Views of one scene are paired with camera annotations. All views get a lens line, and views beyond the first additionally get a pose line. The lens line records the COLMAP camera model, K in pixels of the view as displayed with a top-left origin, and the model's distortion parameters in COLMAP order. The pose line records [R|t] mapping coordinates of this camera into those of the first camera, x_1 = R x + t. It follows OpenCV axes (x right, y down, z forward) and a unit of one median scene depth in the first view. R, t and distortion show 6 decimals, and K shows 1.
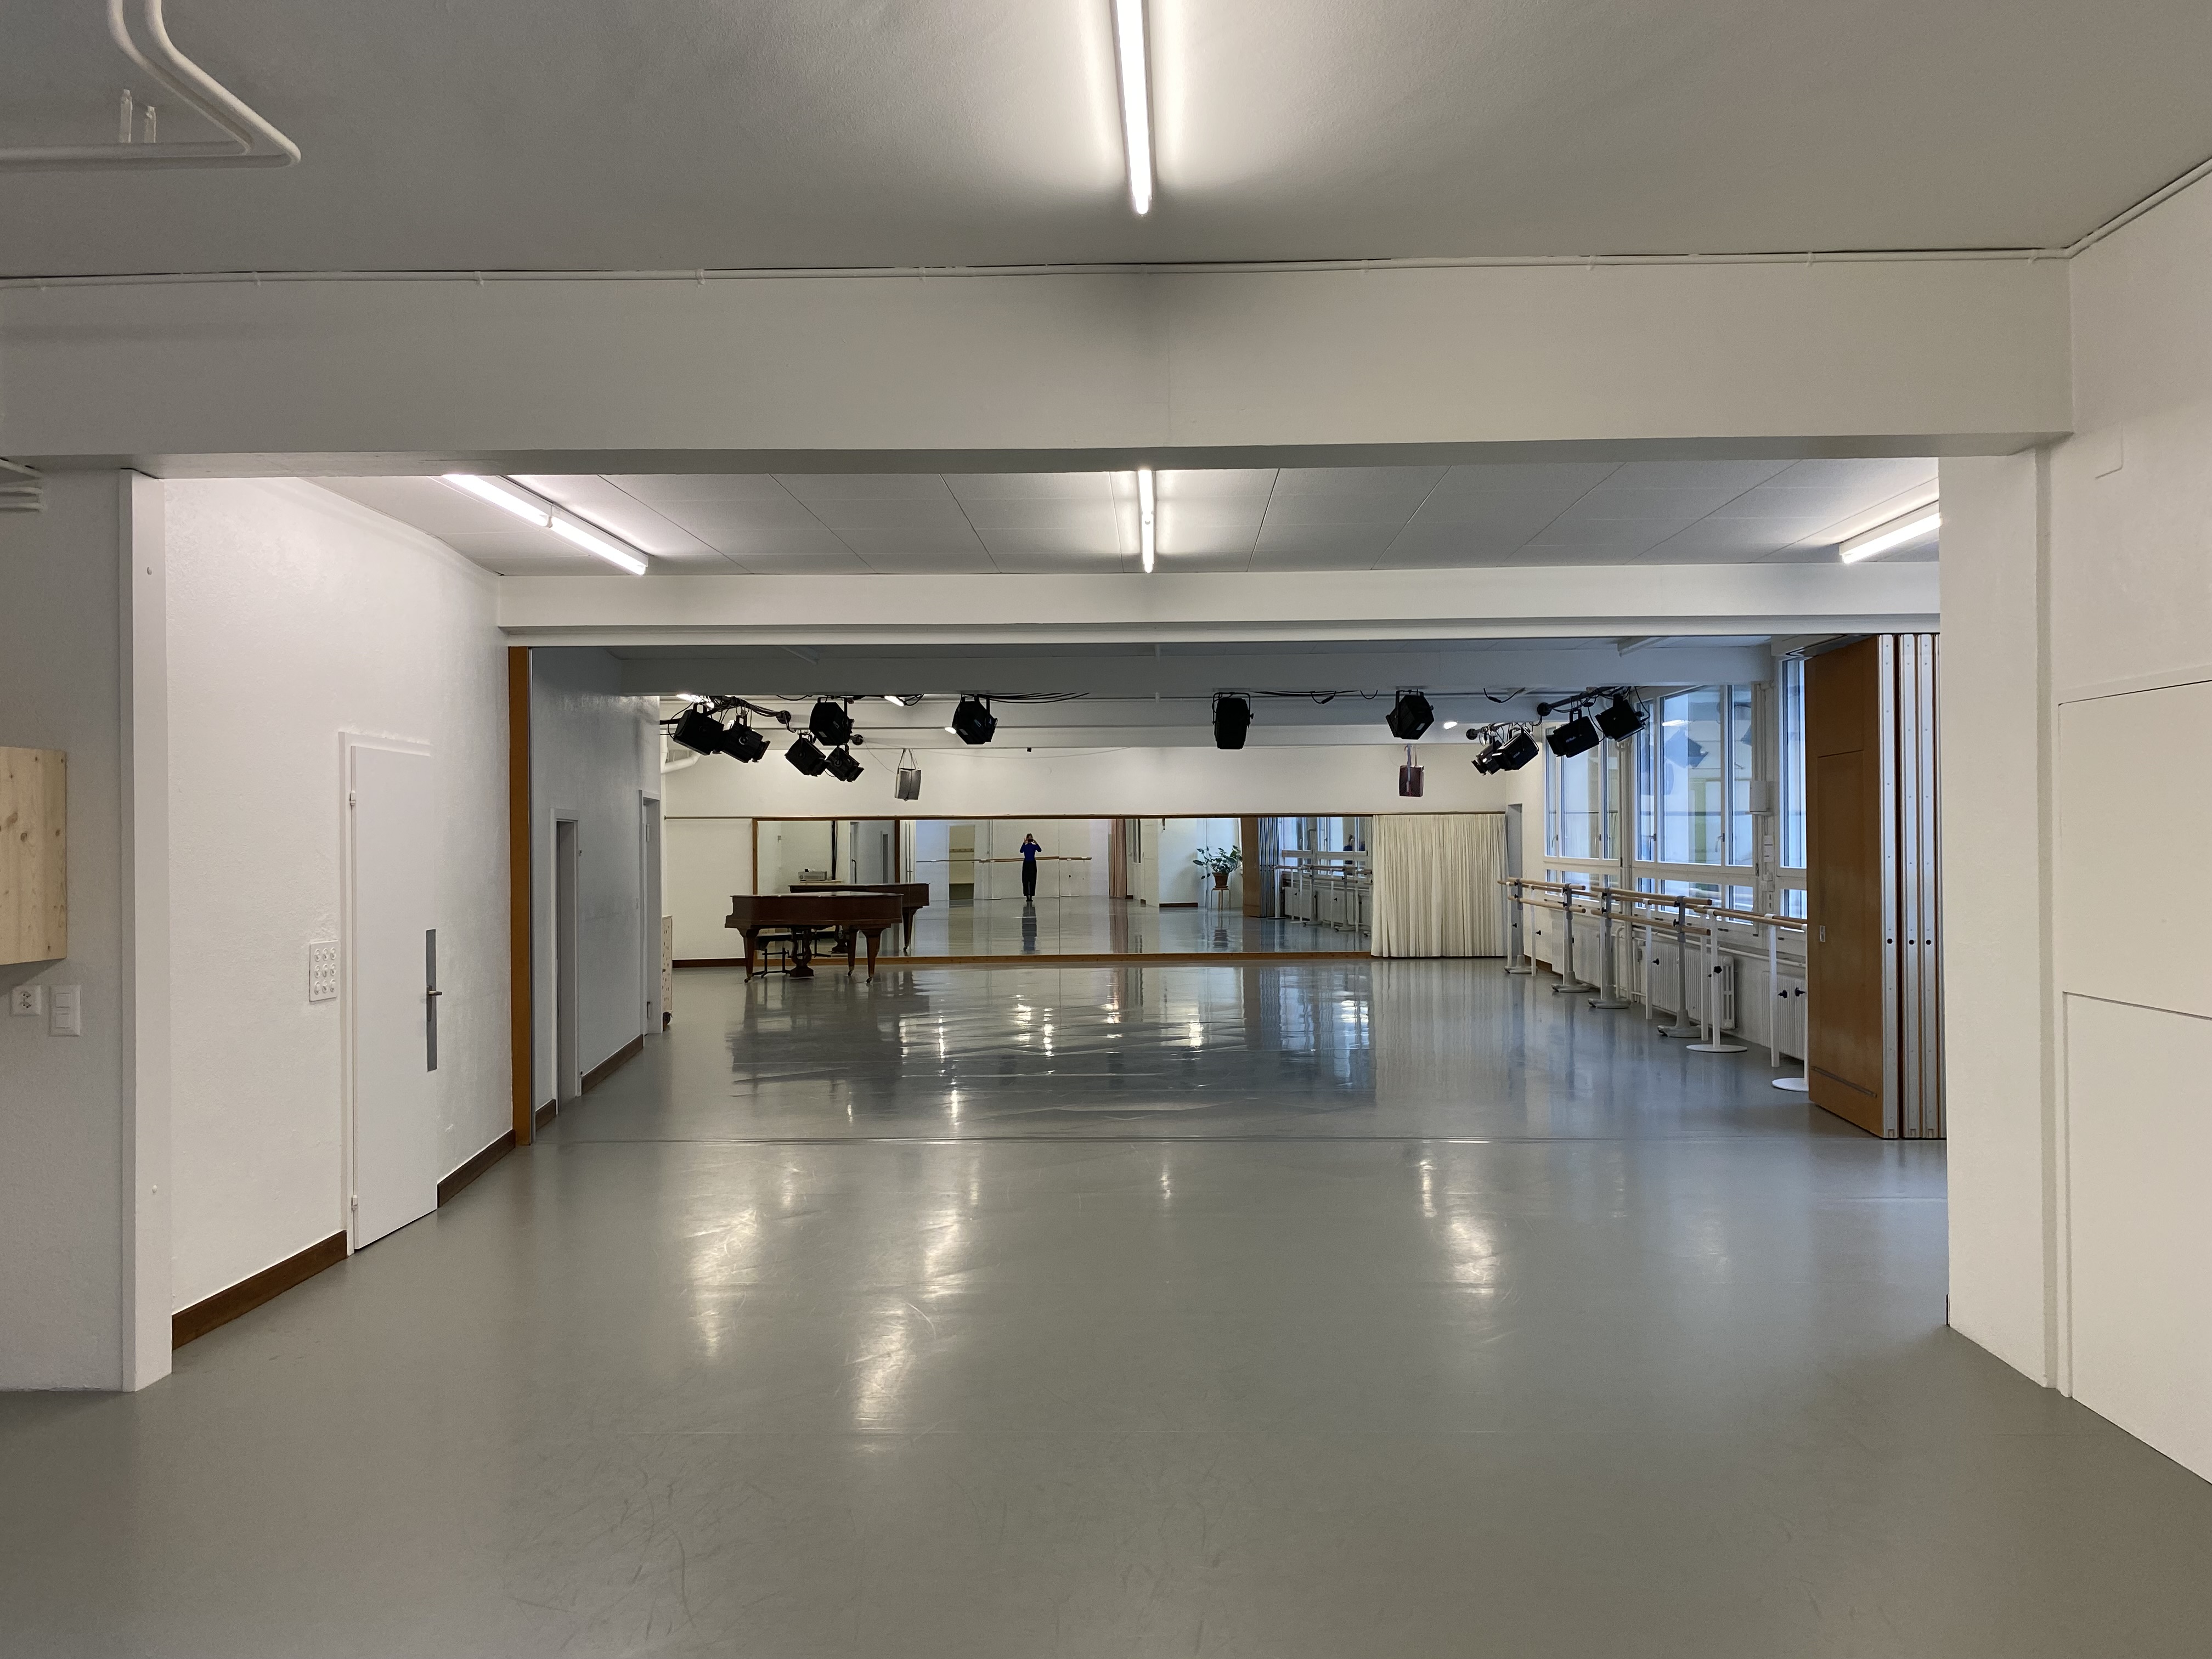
lens RADIAL K [[1682.4, 0, 1106.0], [0, 1682.4, 829.5], [0, 0, 1]] dist [0.035320, -0.000412]
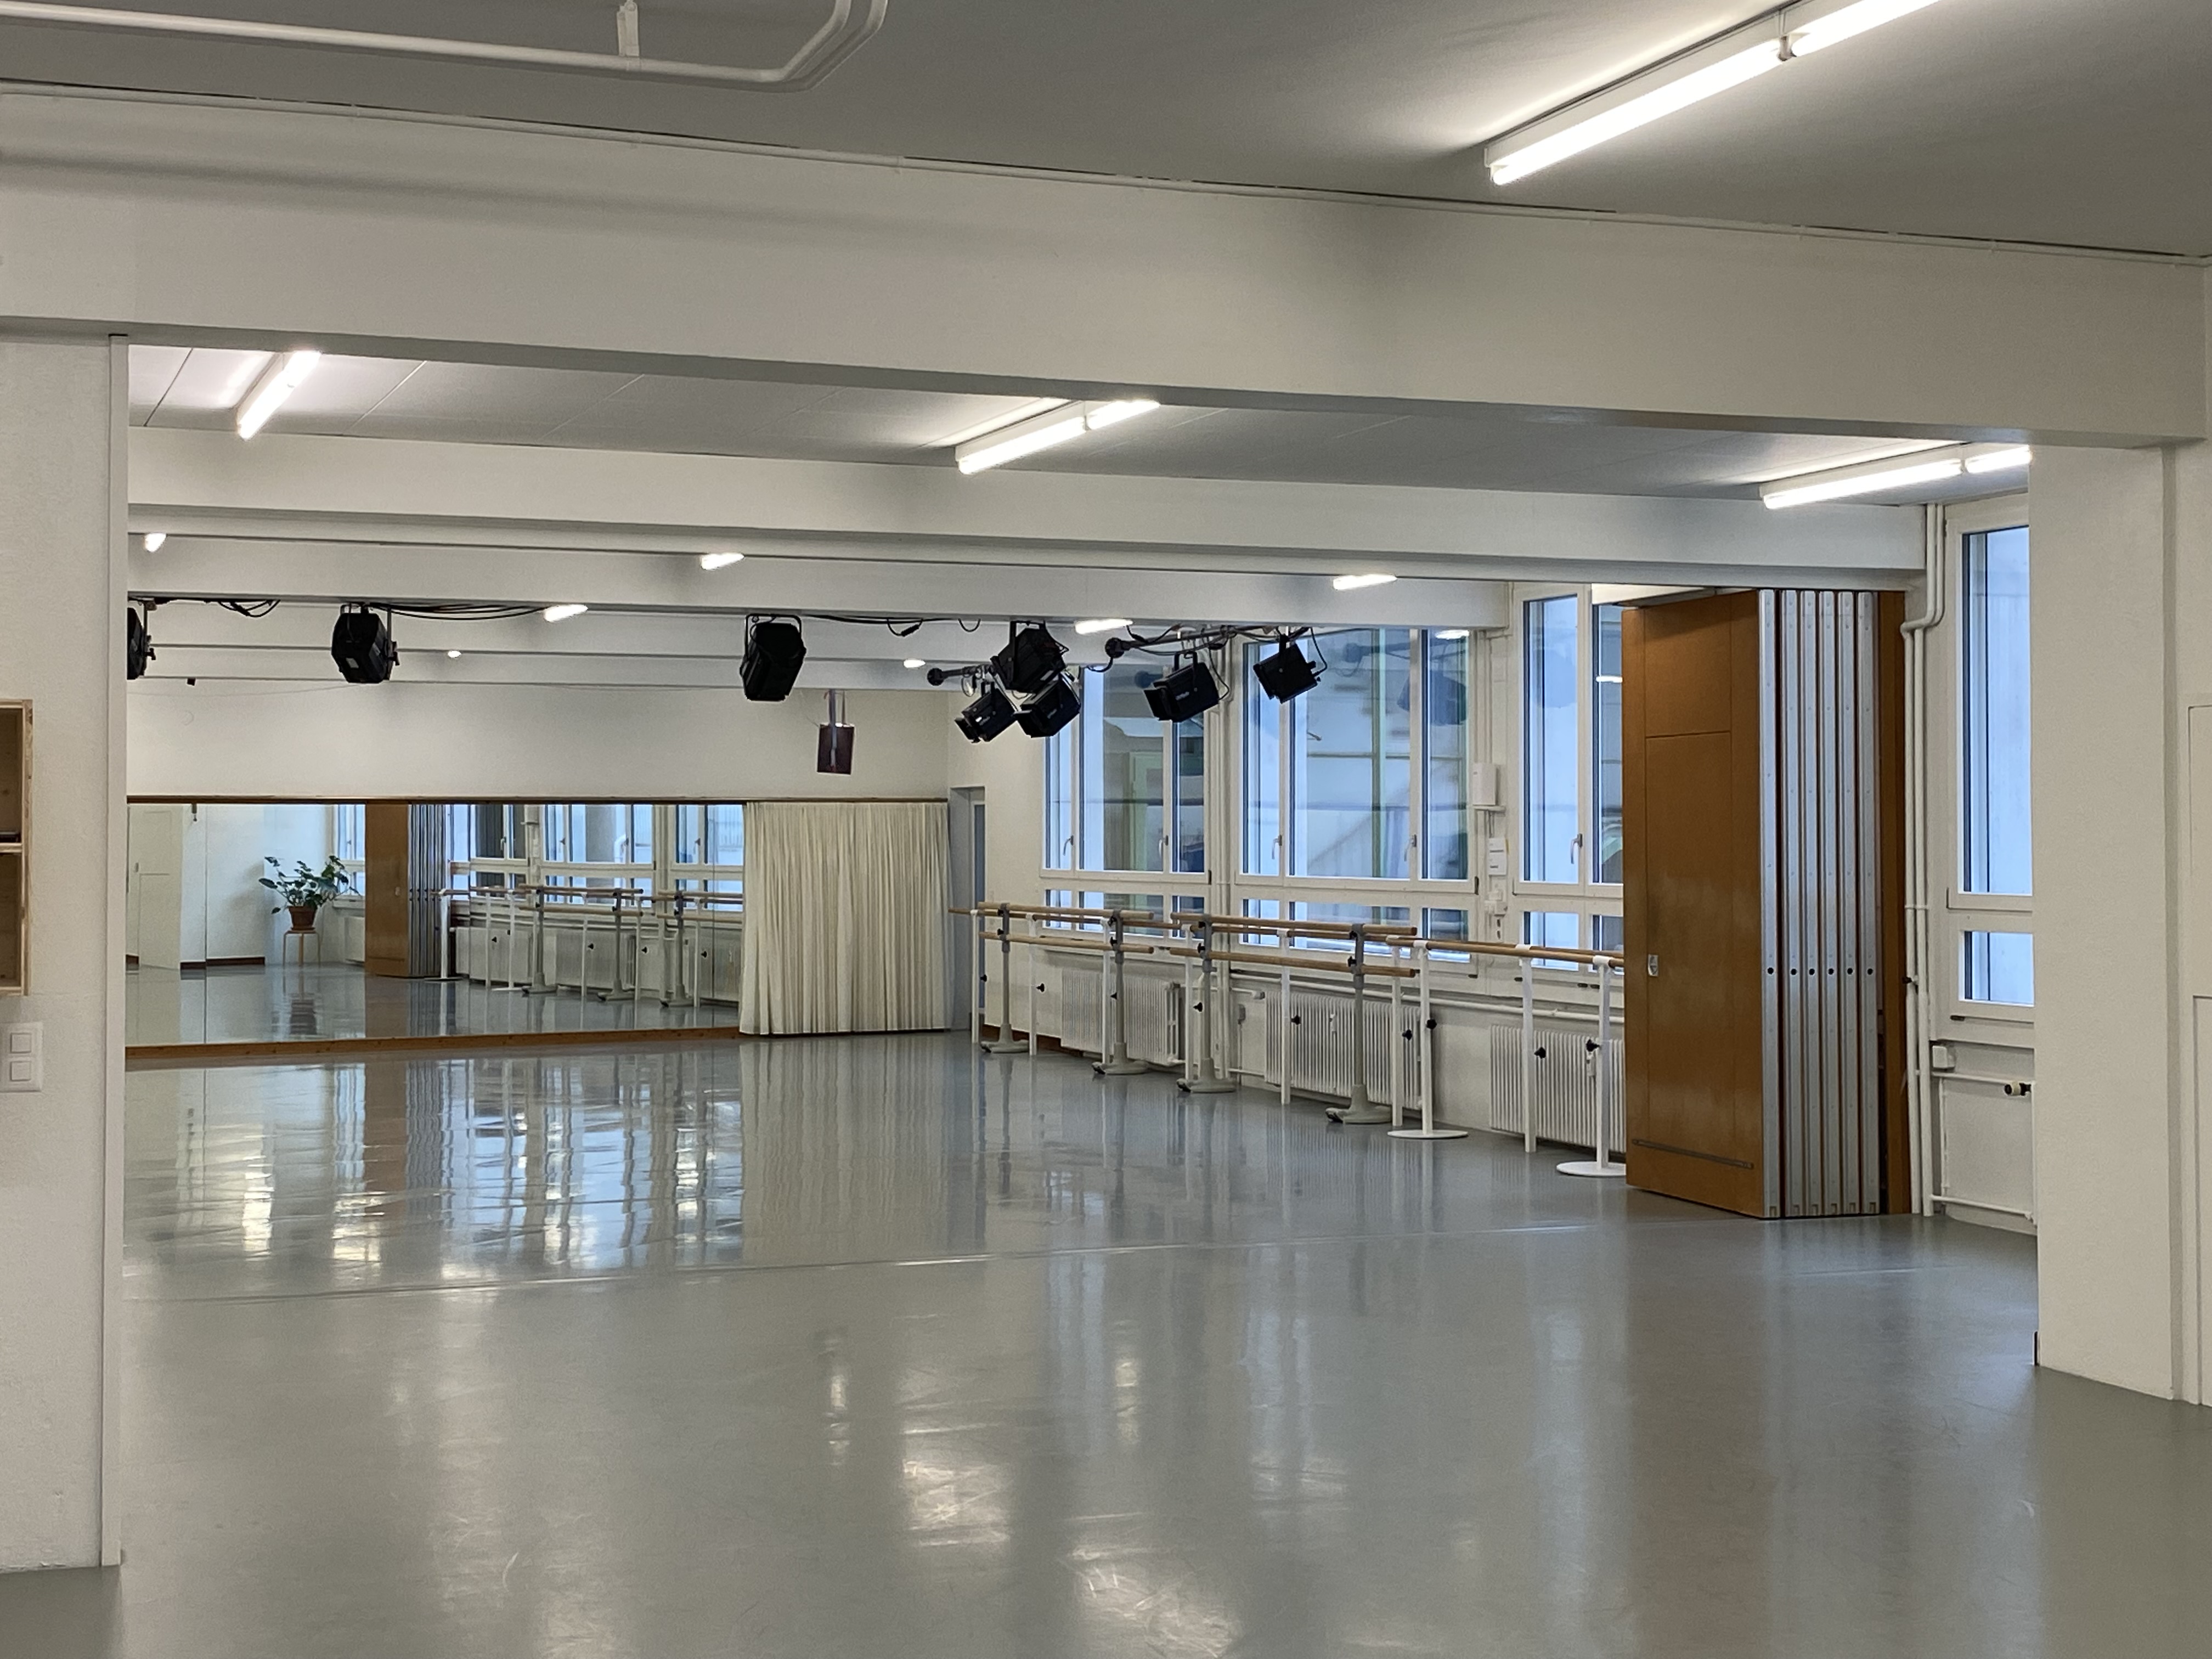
lens RADIAL K [[3137.2, 0, 1107.0], [0, 3137.2, 769.1], [0, 0, 1]] dist [0.244745, -0.459791]
pose [[0.923870, 0.015188, 0.382405, -0.237160], [-0.008159, 0.999767, -0.019994, 0.001740], [-0.382620, 0.015352, 0.923778, -0.157423]]
